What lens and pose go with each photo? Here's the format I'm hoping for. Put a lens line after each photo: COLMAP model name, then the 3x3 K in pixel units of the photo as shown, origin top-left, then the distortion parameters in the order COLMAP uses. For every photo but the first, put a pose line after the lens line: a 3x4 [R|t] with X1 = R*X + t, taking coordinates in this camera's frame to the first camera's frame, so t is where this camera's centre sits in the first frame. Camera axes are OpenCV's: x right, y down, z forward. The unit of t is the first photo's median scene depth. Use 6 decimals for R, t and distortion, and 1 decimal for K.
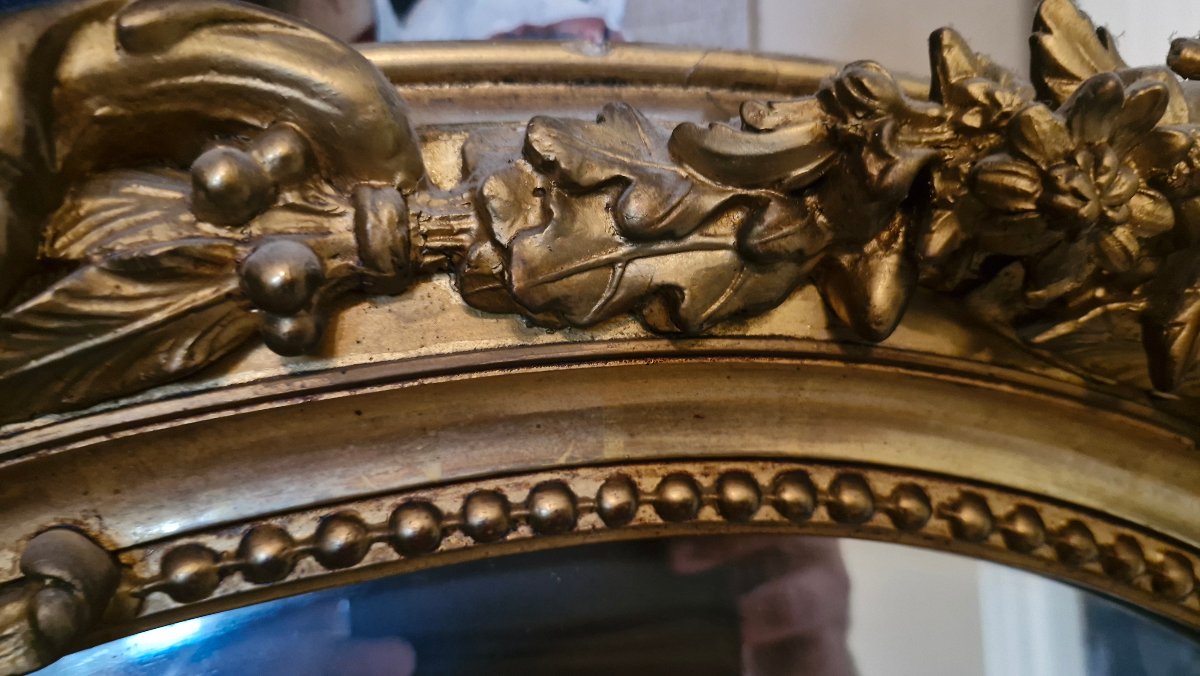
lens RADIAL K [[815.7, 0, 600.0], [0, 815.7, 338.0], [0, 0, 1]] dist [0.070122, -0.116515]
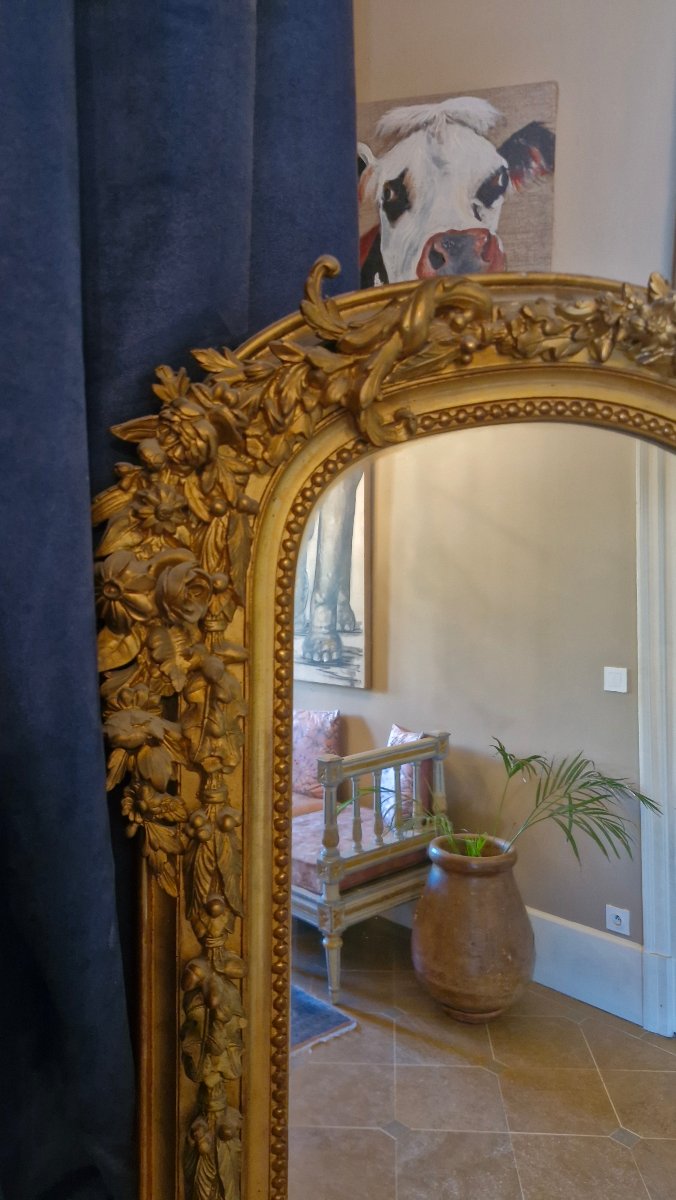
lens RADIAL K [[809.0, 0, 332.1], [0, 809.0, 560.7], [0, 0, 1]] dist [0.040956, -0.001928]
pose [[0.997692, -0.010652, 0.067055, -1.259121], [-0.002436, 0.981367, 0.192129, 0.193746], [-0.067852, -0.191849, 0.979076, -2.979690]]
